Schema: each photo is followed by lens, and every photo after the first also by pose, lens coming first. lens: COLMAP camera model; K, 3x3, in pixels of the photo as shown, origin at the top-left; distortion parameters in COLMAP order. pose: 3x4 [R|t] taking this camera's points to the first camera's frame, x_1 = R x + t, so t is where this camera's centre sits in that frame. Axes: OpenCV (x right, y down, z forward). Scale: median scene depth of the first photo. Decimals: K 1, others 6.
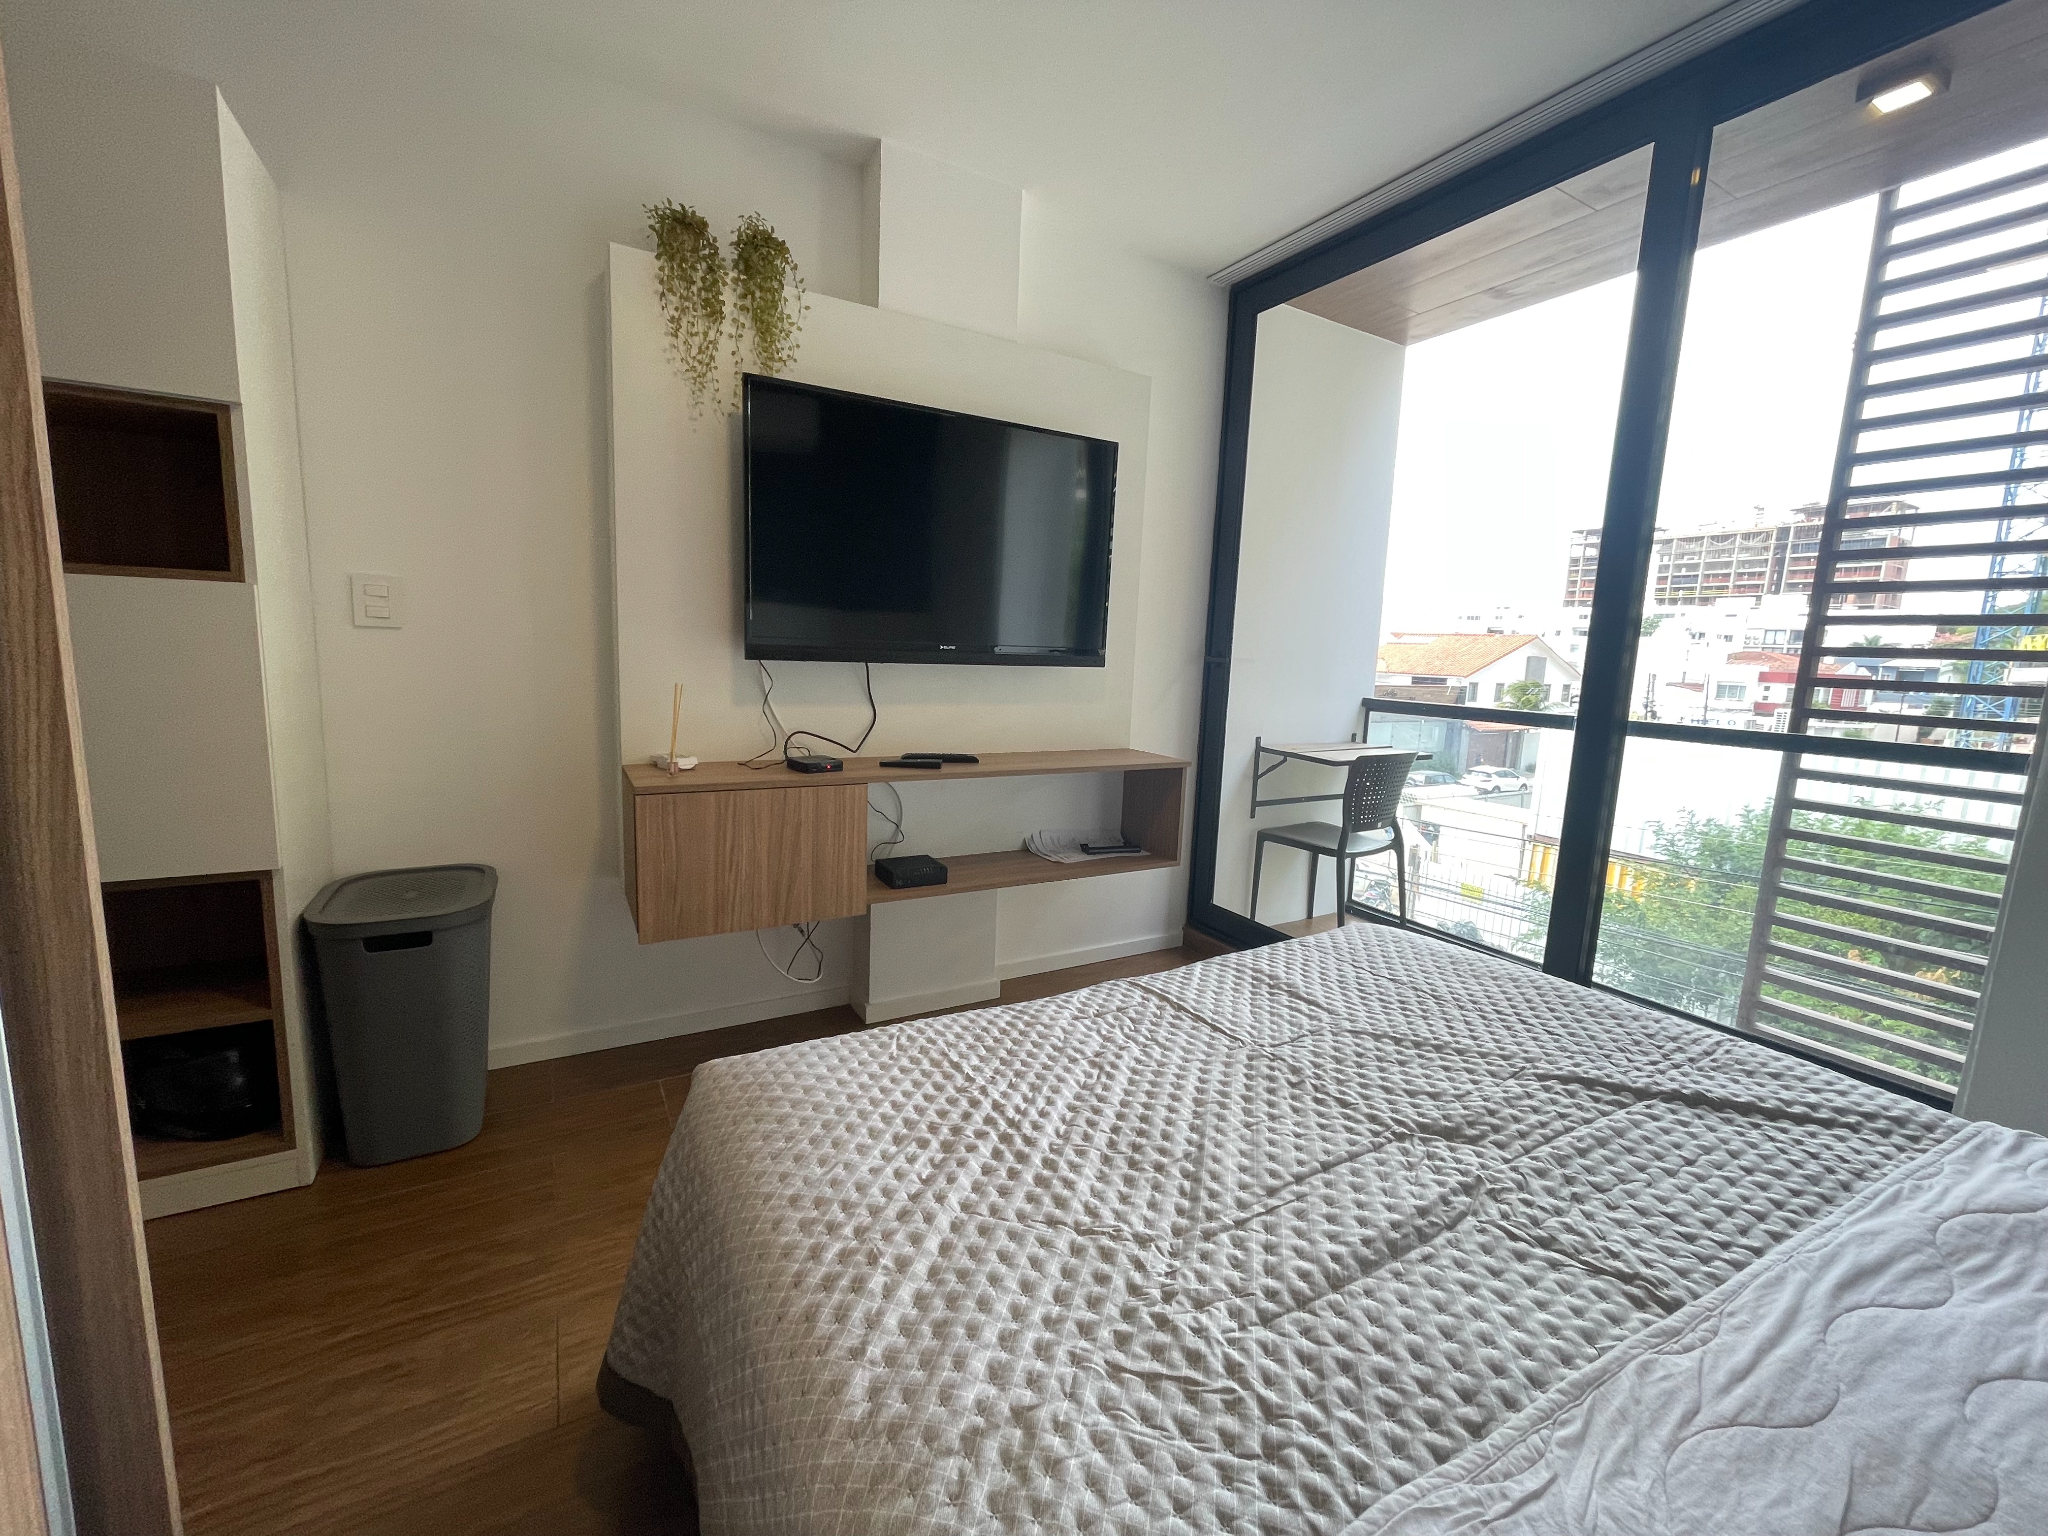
lens RADIAL K [[824.8, 0, 1016.9], [0, 824.8, 760.5], [0, 0, 1]] dist [-0.015677, -0.000121]
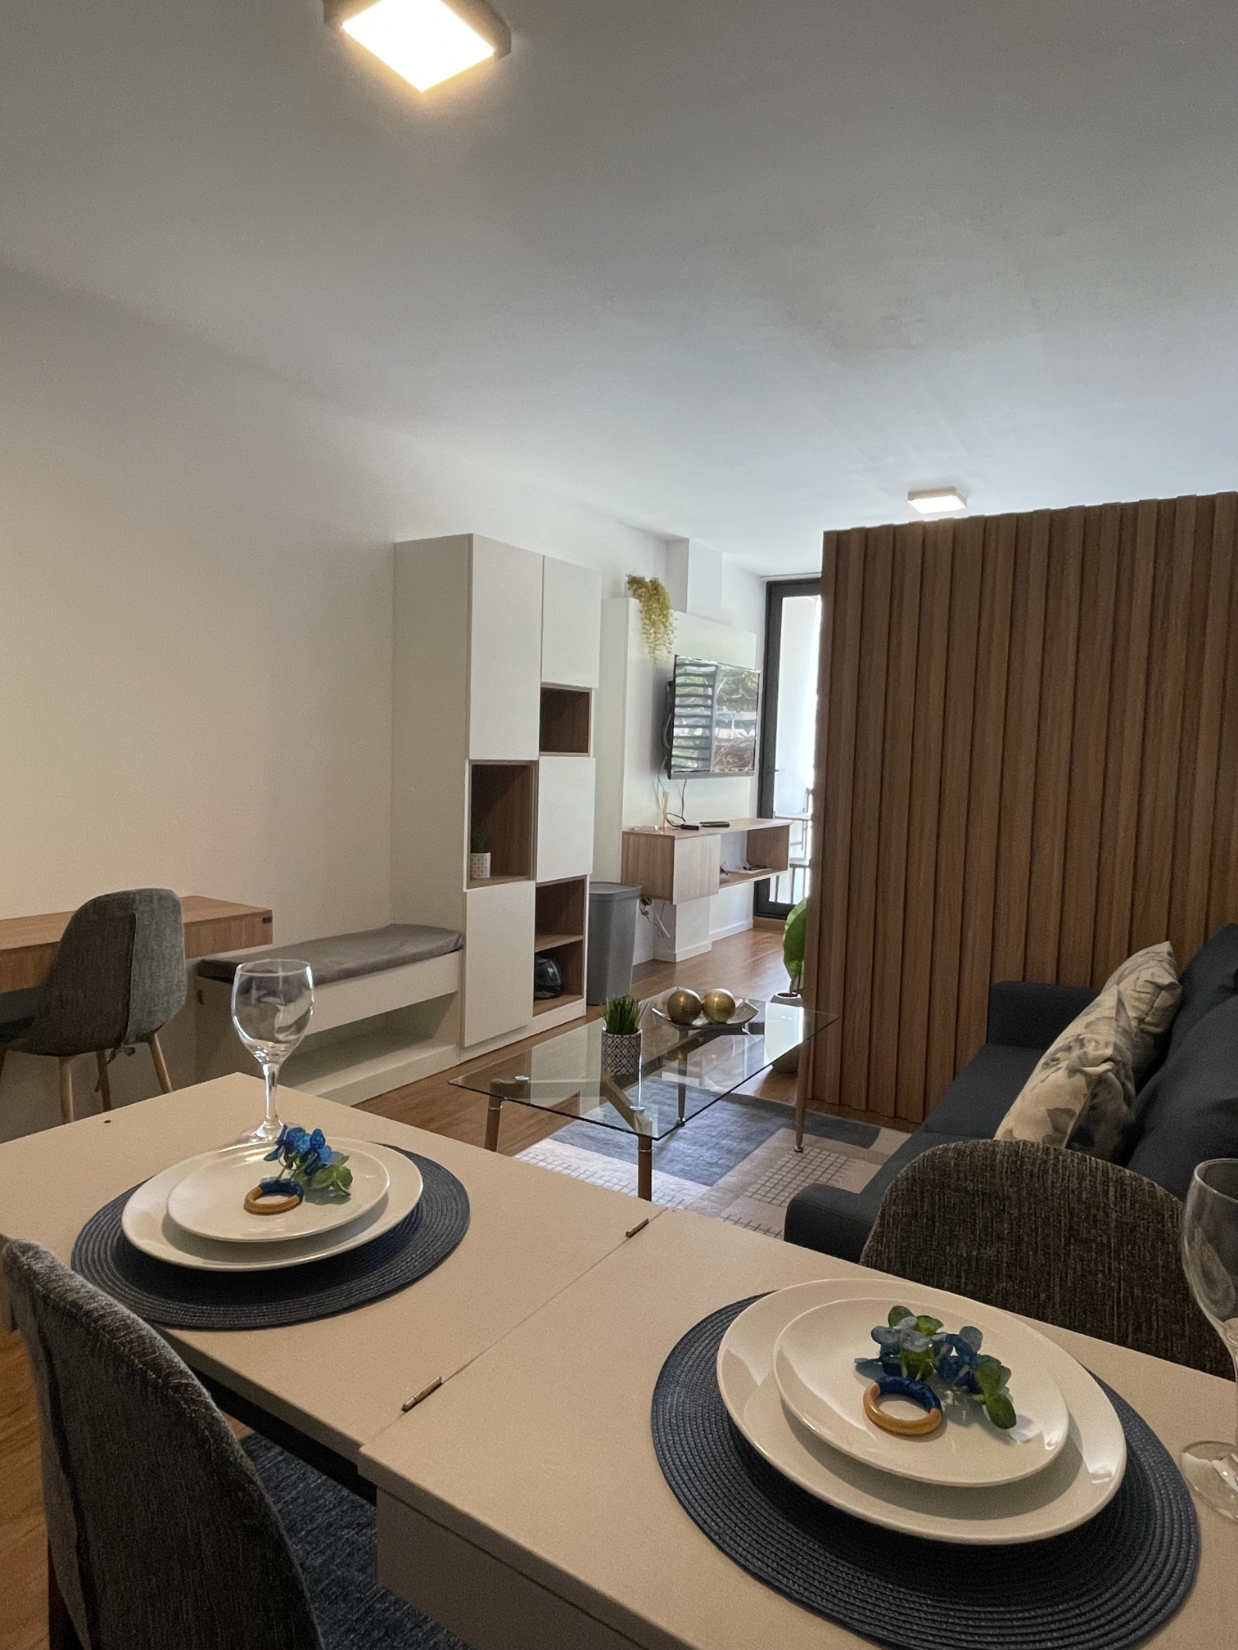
lens RADIAL K [[971.2, 0, 618.9], [0, 971.2, 814.5], [0, 0, 1]] dist [0.002028, -0.001691]
pose [[0.885014, -0.044387, 0.463443, -1.667820], [0.068517, 0.997023, -0.035351, 0.051493], [-0.460495, 0.063040, 0.885421, -1.231295]]
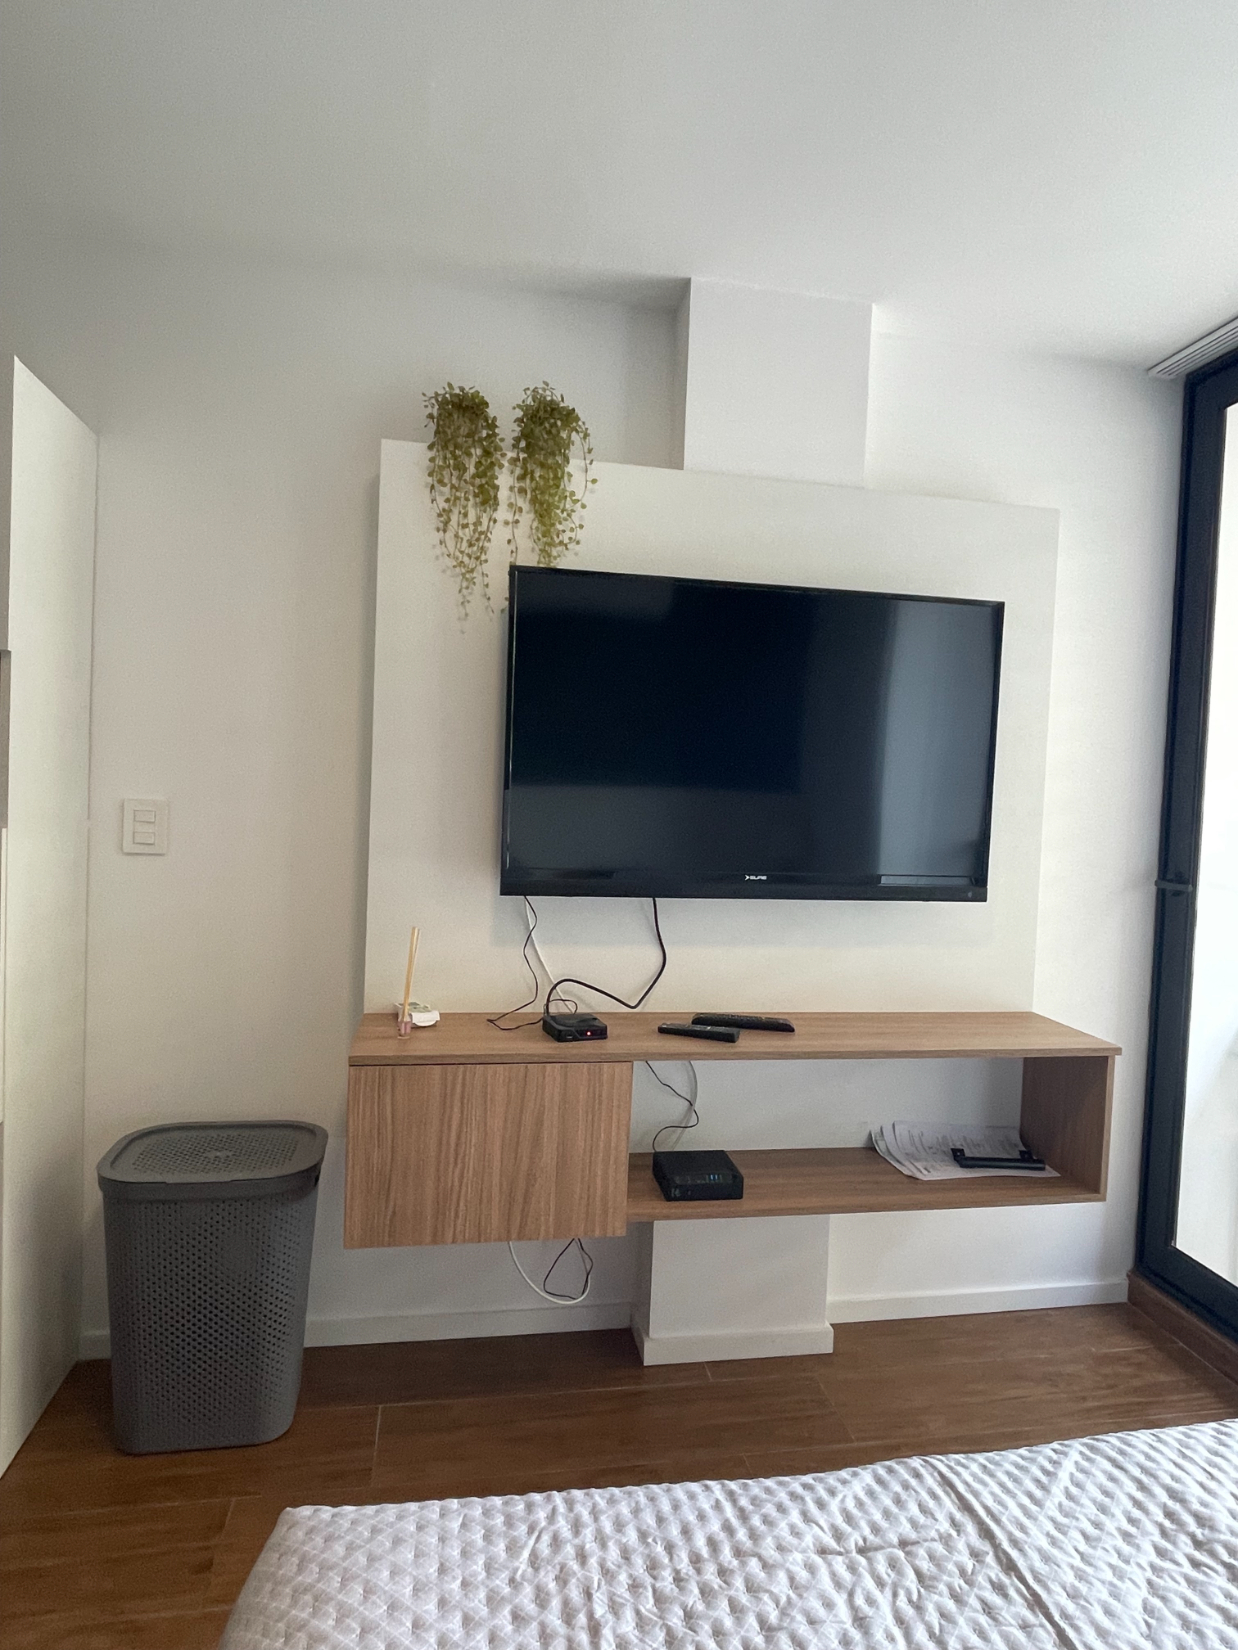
lens RADIAL K [[949.1, 0, 619.0], [0, 949.1, 825.0], [0, 0, 1]] dist [-0.004326, -0.003821]
pose [[0.940448, 0.011902, -0.339729, 0.108222], [-0.050059, 0.993340, -0.103774, -0.102433], [0.336231, 0.114600, 0.934781, 0.138792]]
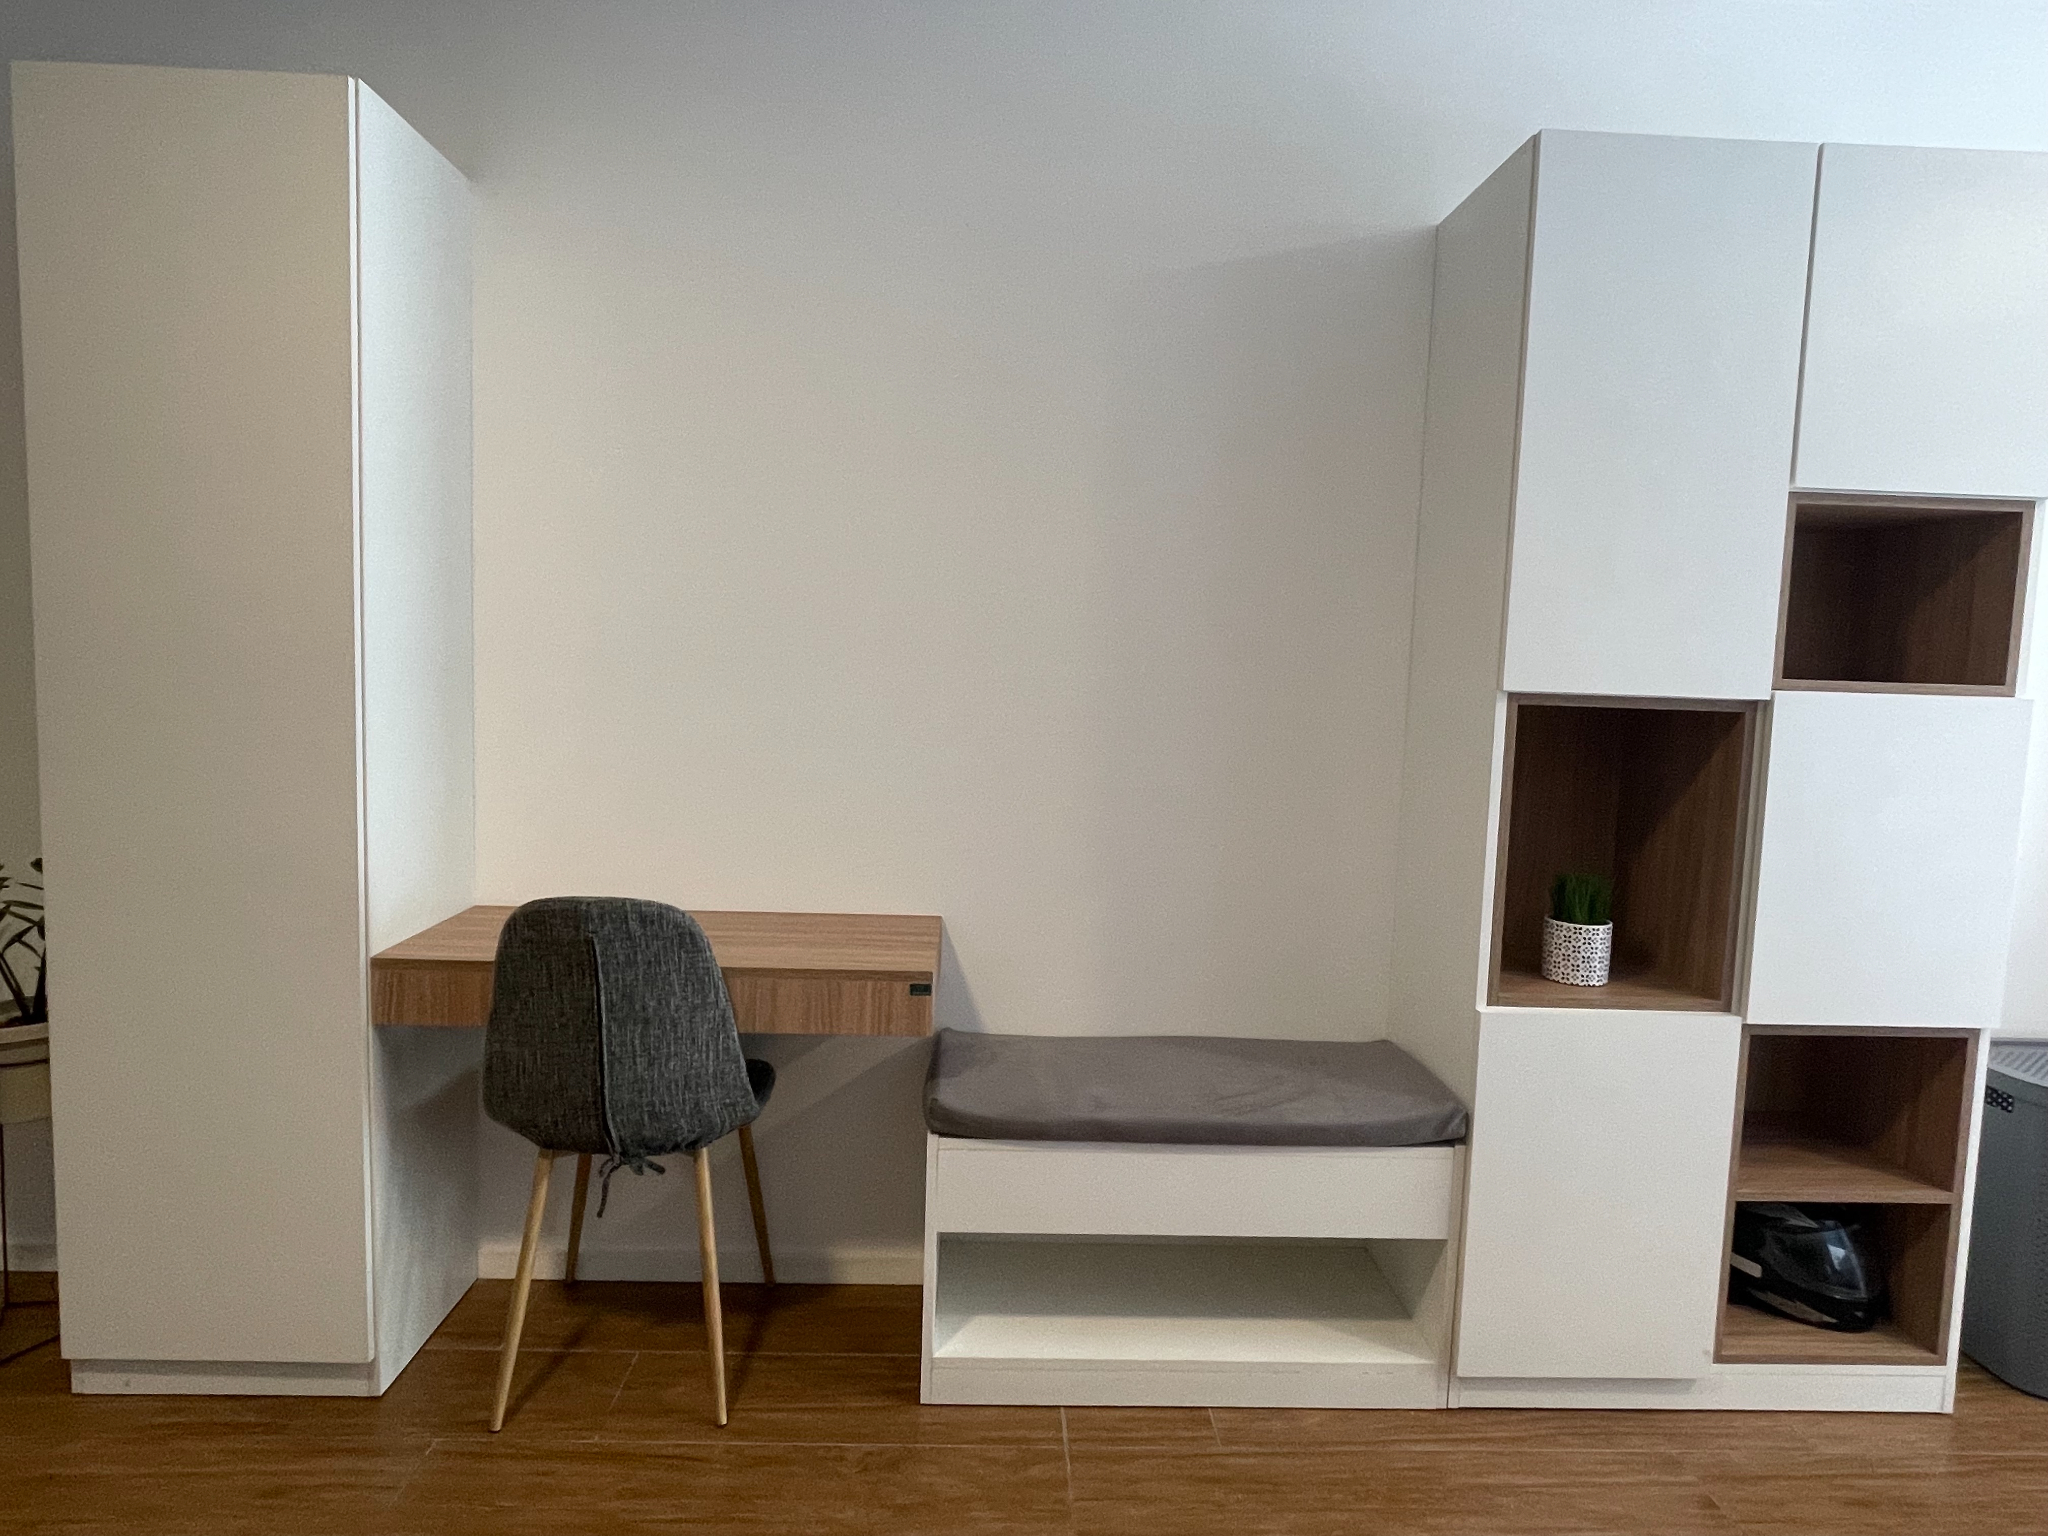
lens RADIAL K [[1205.5, 0, 1023.2], [0, 1205.5, 777.4], [0, 0, 1]] dist [0.002028, -0.001691]
pose [[0.882982, 0.027509, -0.468600, -0.947666], [-0.060020, 0.996704, -0.054584, 0.001894], [0.465554, 0.076322, 0.881723, -0.472227]]
